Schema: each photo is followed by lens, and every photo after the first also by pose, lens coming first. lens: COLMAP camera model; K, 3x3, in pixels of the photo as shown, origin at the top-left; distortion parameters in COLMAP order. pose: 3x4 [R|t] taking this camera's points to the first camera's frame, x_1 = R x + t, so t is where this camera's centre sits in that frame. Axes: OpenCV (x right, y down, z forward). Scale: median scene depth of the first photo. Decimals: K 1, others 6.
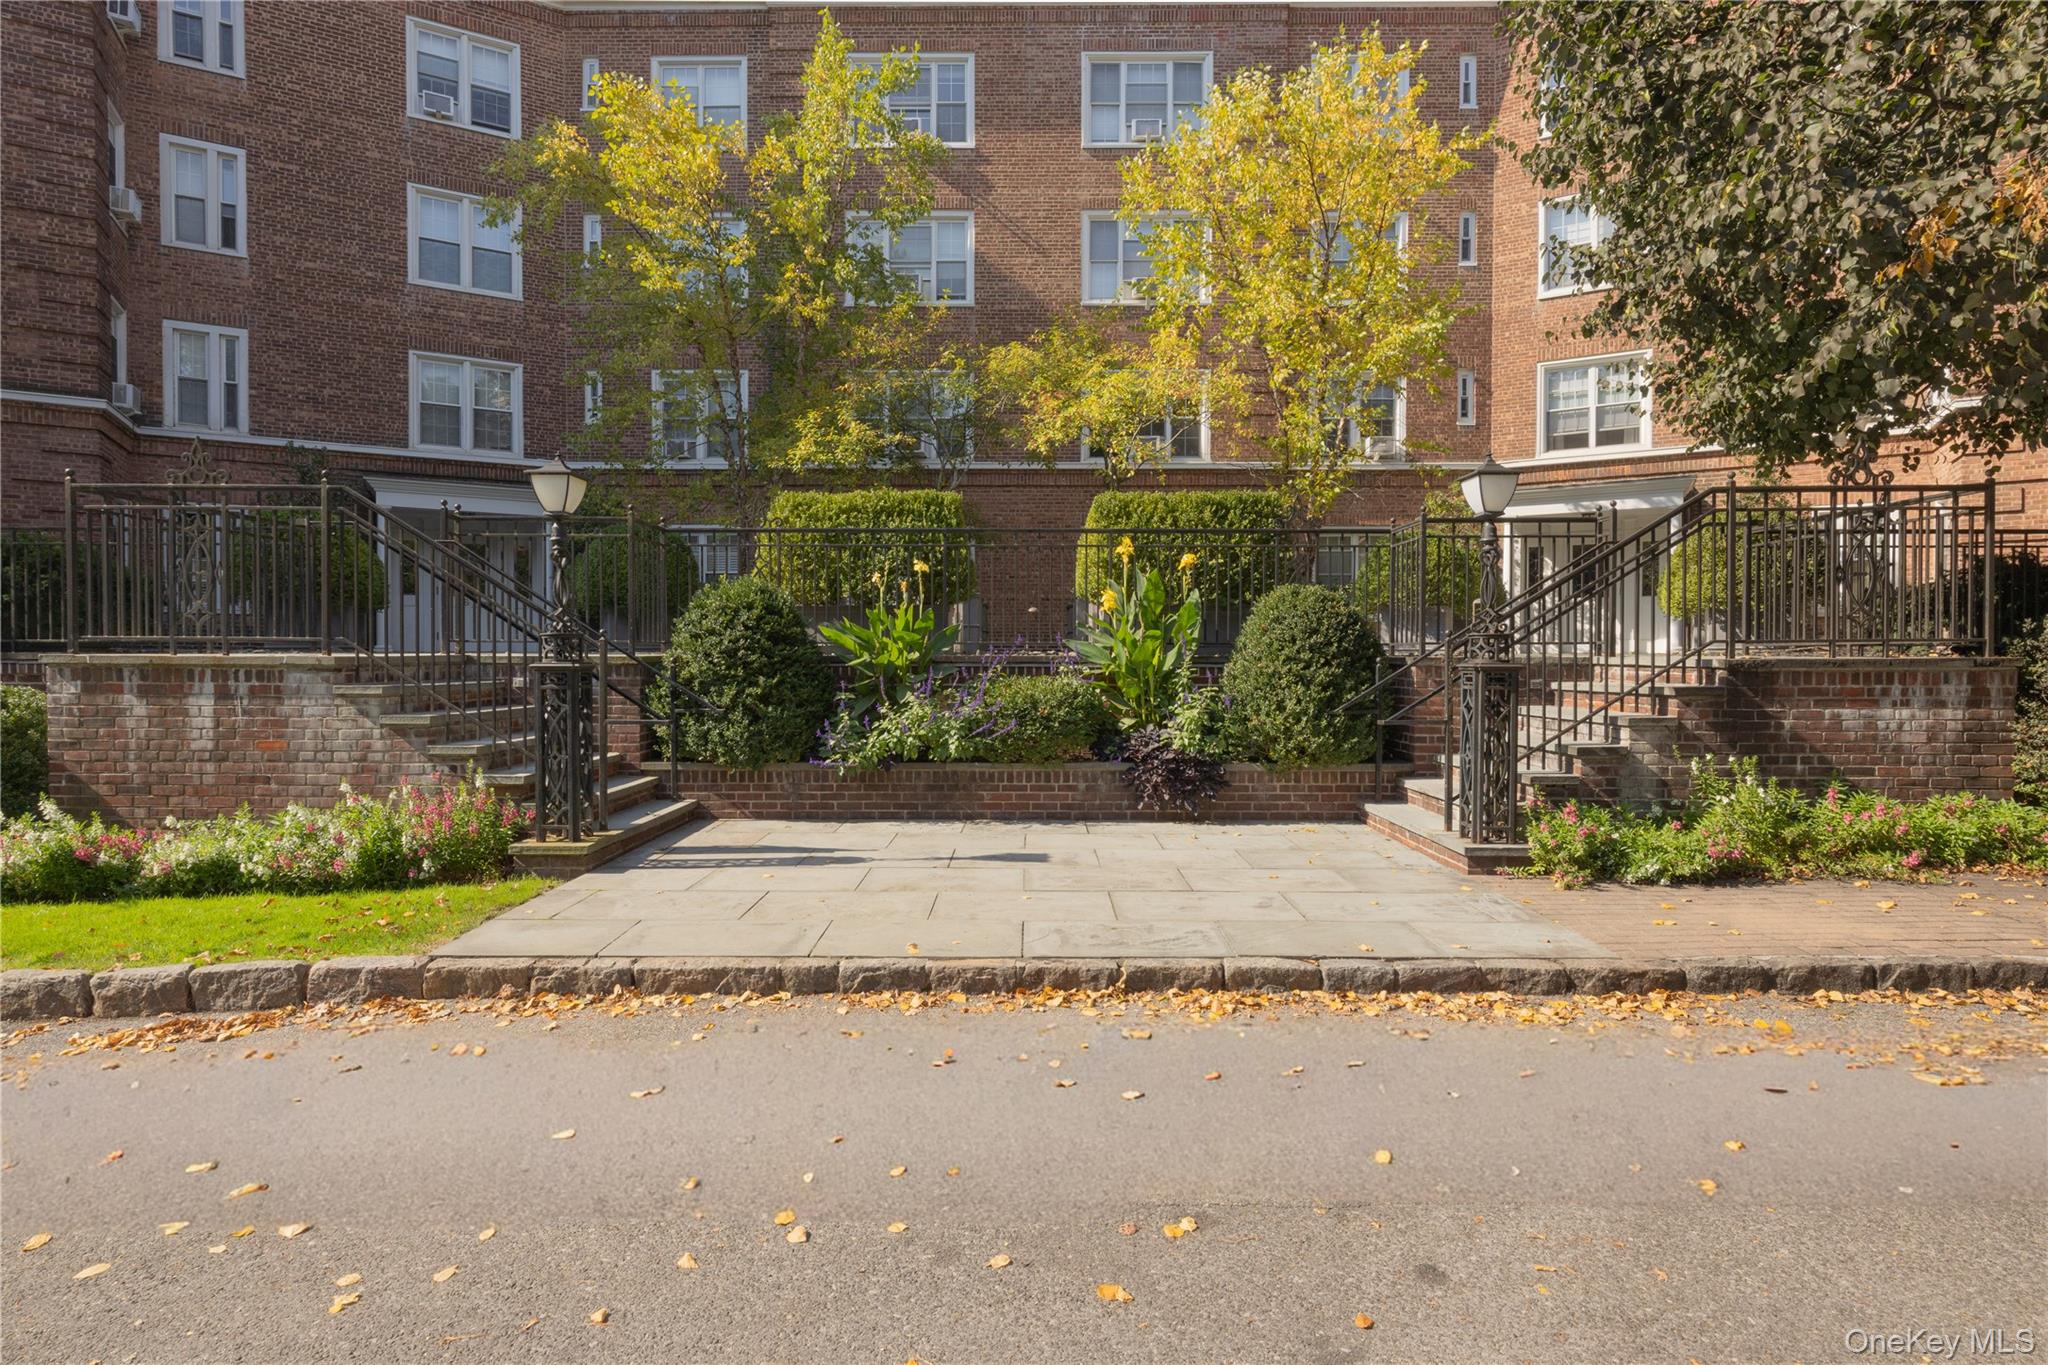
lens RADIAL K [[1058.2, 0, 1024.0], [0, 1058.2, 682.5], [0, 0, 1]] dist [0.002206, 0.000275]
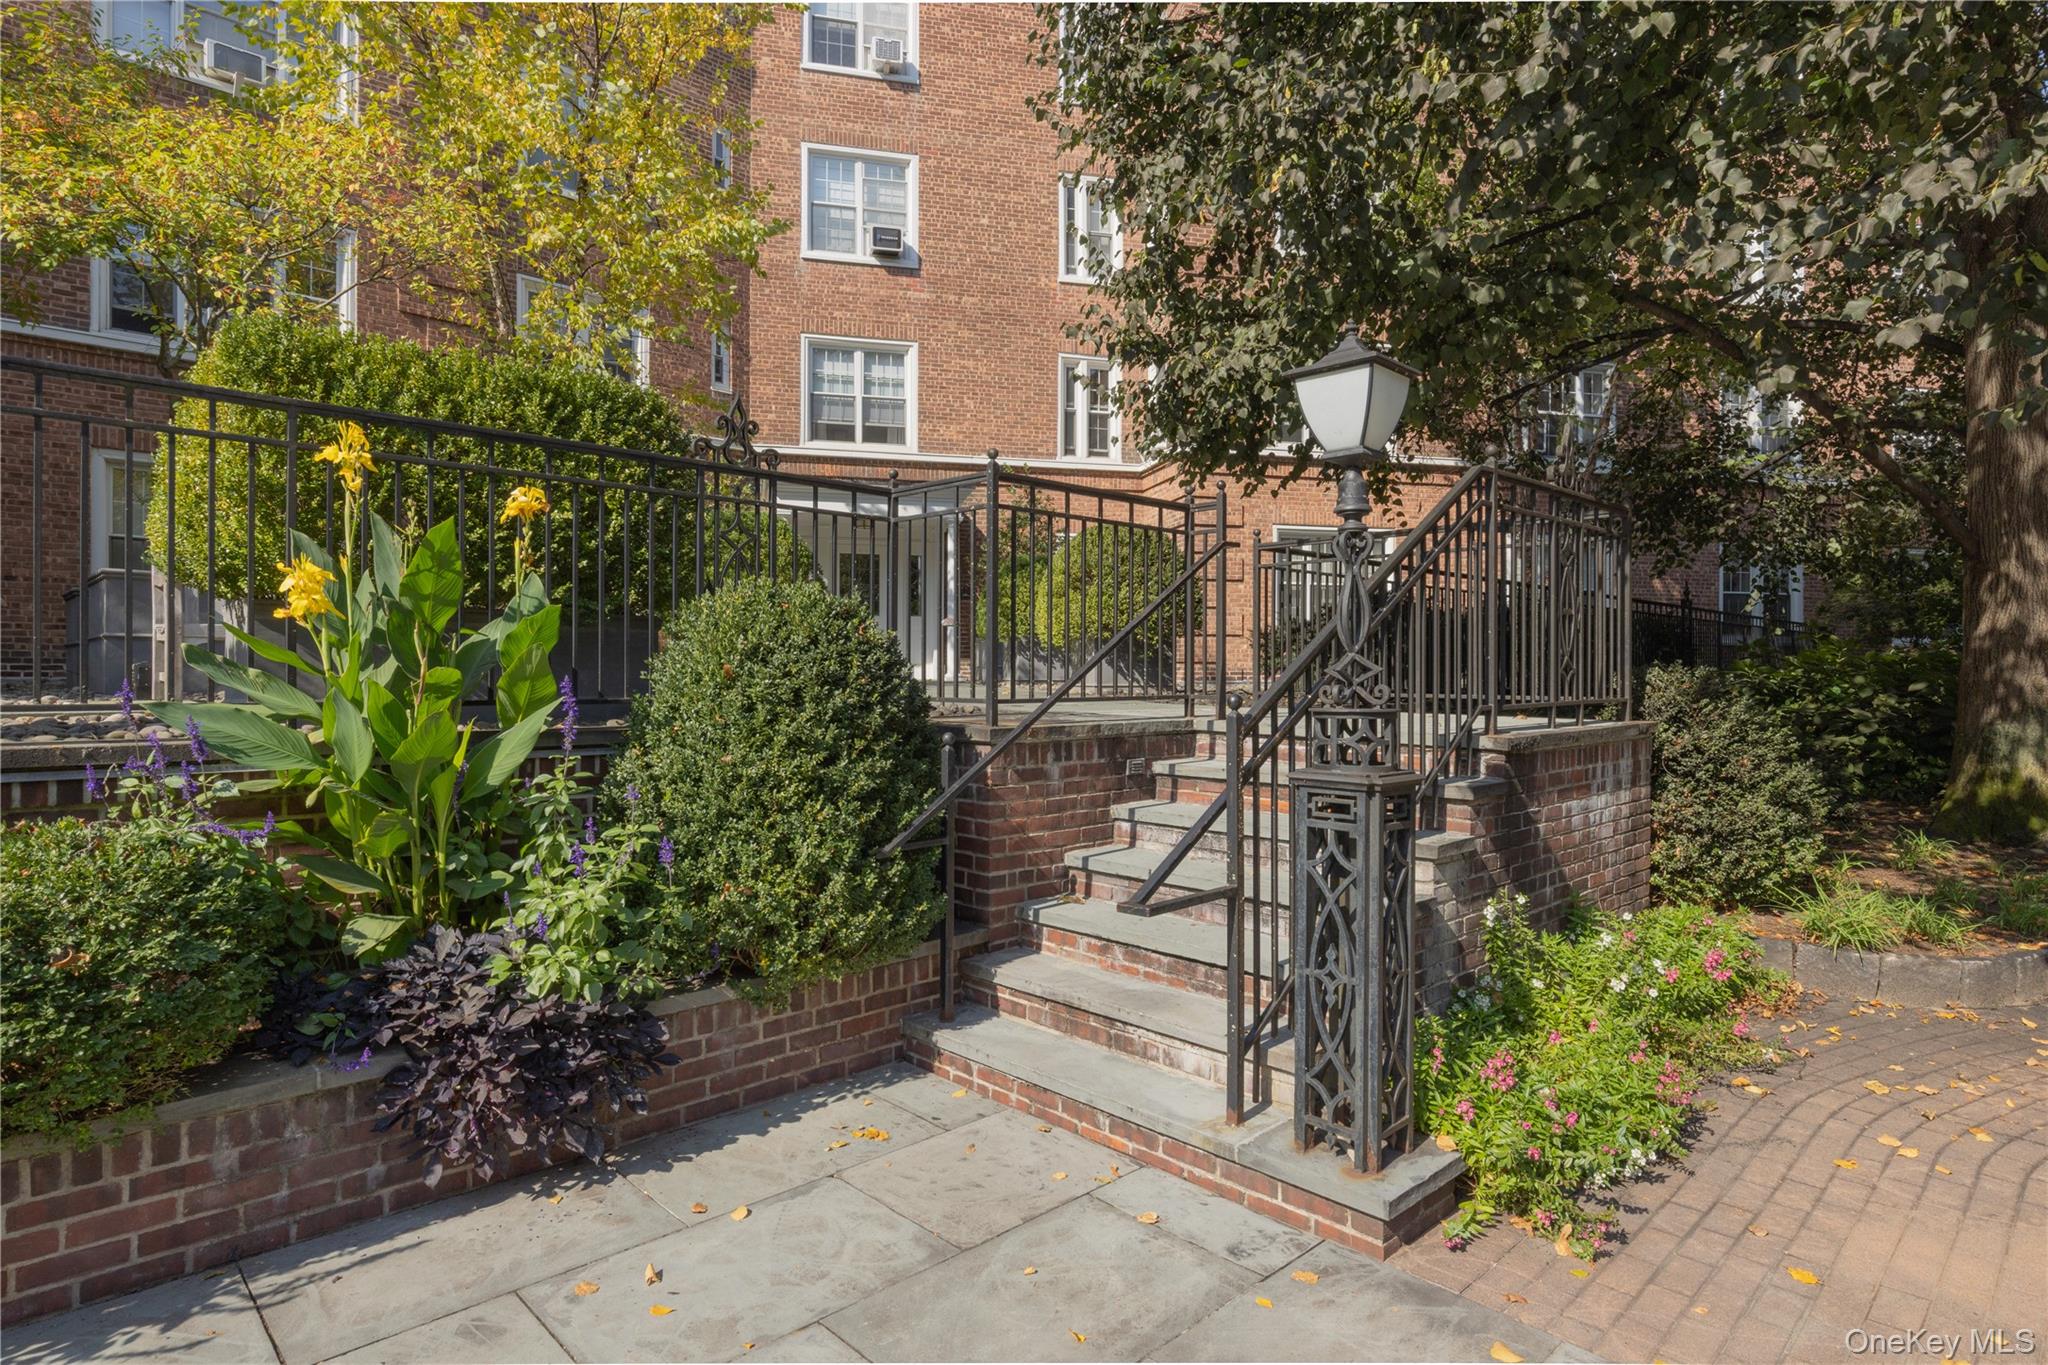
lens RADIAL K [[1105.7, 0, 1024.0], [0, 1105.7, 682.5], [0, 0, 1]] dist [0.000881, -0.000056]
pose [[0.716620, -0.003395, 0.697455, -0.005673], [0.008758, 0.999953, -0.004132, -0.042312], [-0.697408, 0.009069, 0.716616, 0.558659]]
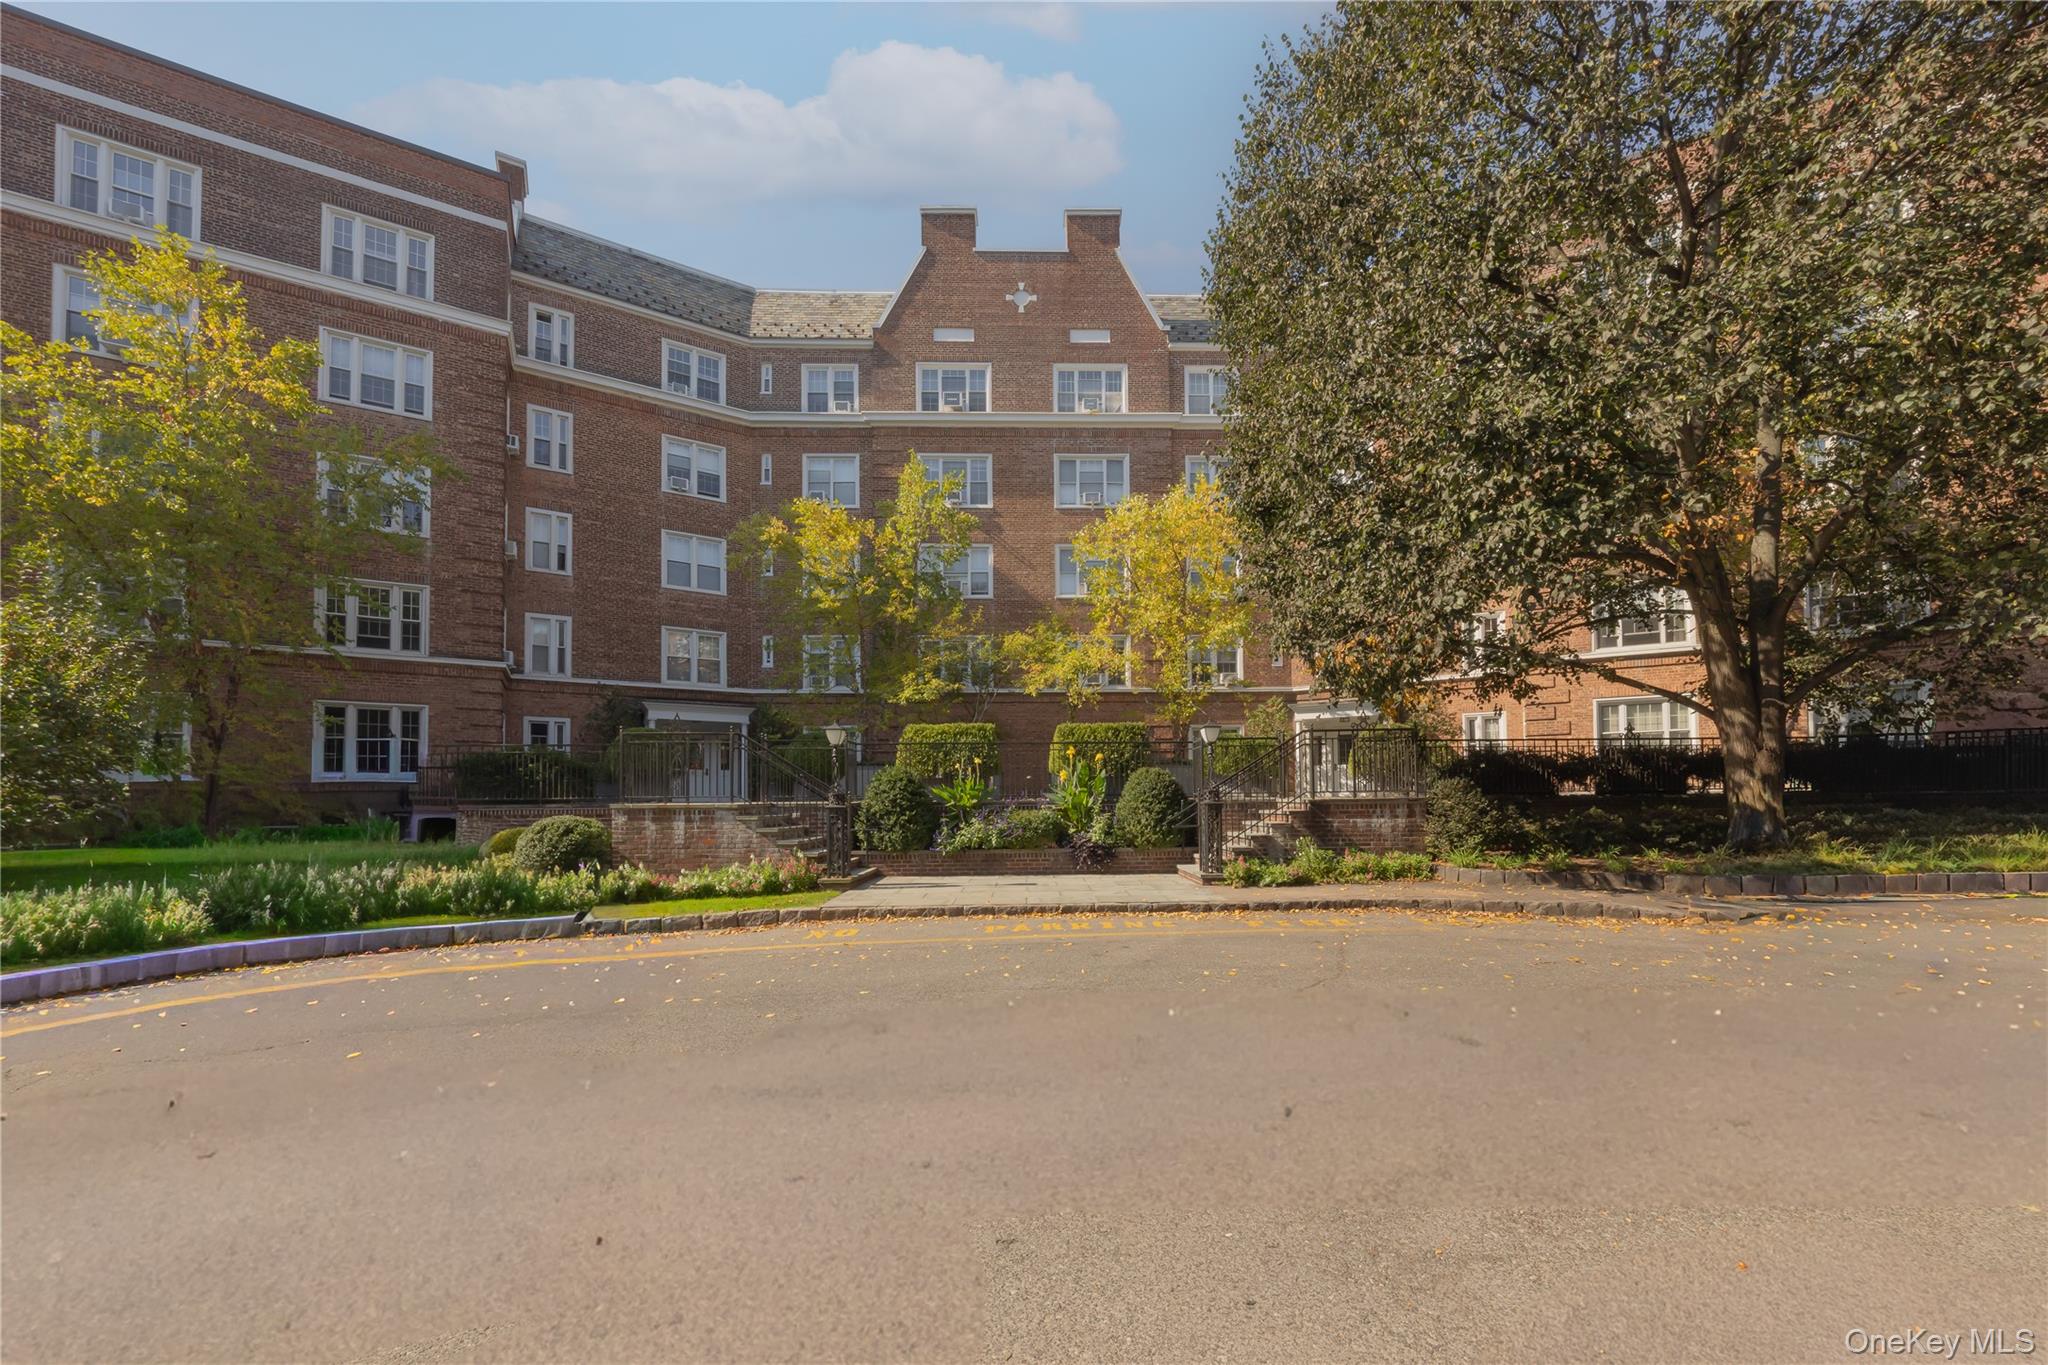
lens RADIAL K [[785.7, 0, 1035.1], [0, 785.7, 791.7], [0, 0, 1]] dist [-0.000052, -0.000007]
pose [[0.999829, -0.010005, 0.015526, -0.004415], [0.010592, 0.999215, -0.038169, 0.018162], [-0.015132, 0.038327, 0.999151, -0.626866]]
